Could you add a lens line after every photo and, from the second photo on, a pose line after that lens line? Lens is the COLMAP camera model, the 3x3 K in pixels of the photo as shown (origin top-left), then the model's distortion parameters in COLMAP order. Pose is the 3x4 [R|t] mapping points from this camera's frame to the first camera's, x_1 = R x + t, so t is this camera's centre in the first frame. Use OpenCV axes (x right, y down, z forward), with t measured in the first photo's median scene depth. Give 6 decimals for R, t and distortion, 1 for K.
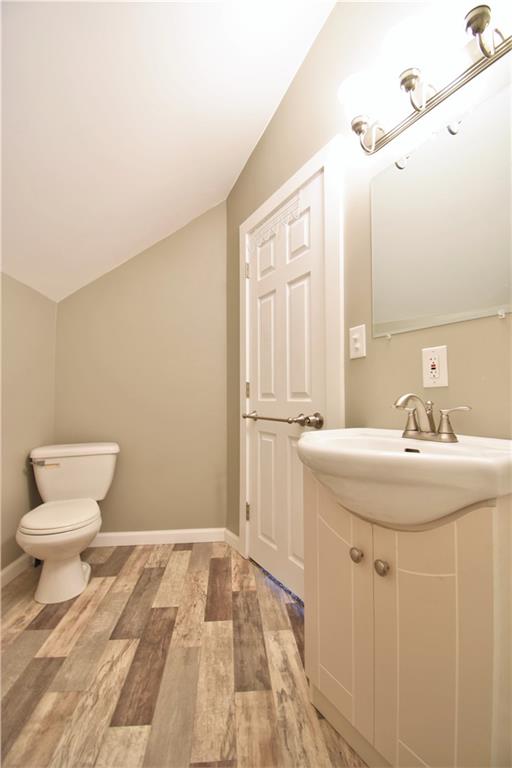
lens RADIAL K [[344.6, 0, 256.0], [0, 344.6, 384.0], [0, 0, 1]] dist [0.011453, -0.024107]
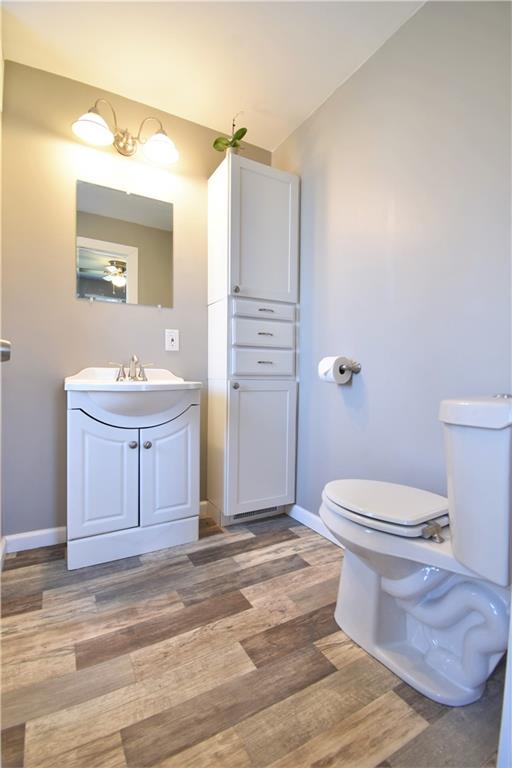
lens RADIAL K [[344.6, 0, 256.0], [0, 344.6, 384.0], [0, 0, 1]] dist [0.011453, -0.024107]
pose [[-0.405057, -0.032321, 0.913720, -1.129452], [-0.036928, 0.999138, 0.018972, 0.123788], [-0.913546, -0.026057, -0.405901, 1.641337]]
